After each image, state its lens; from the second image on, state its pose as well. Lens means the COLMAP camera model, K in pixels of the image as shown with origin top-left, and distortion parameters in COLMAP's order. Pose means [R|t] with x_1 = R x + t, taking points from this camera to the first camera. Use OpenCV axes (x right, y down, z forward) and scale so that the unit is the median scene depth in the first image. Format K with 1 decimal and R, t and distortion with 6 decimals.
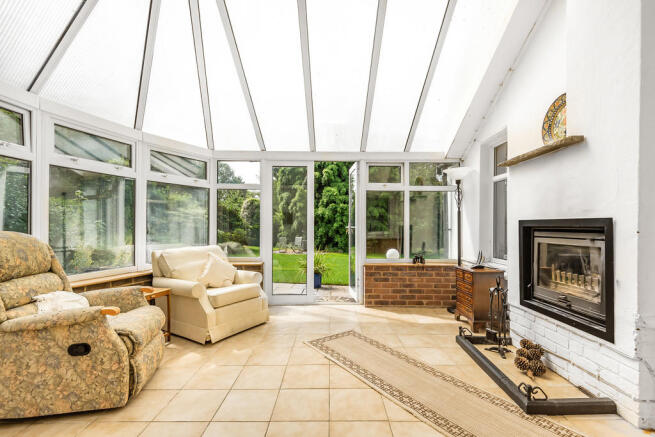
lens RADIAL K [[300.1, 0, 329.5], [0, 300.1, 222.7], [0, 0, 1]] dist [0.011084, -0.006138]
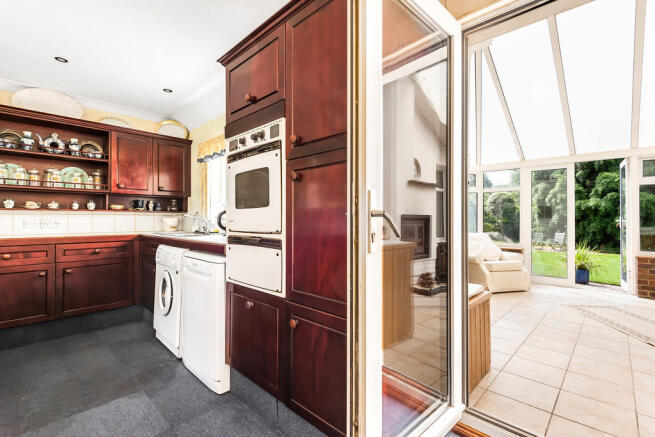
lens RADIAL K [[300.1, 0, 331.4], [0, 300.1, 216.8], [0, 0, 1]] dist [0.011084, -0.006138]
pose [[0.730215, -0.003776, -0.683207, 0.012739], [0.003191, 0.999993, -0.002117, 0.000027], [0.683210, -0.000635, 0.730222, -0.105927]]
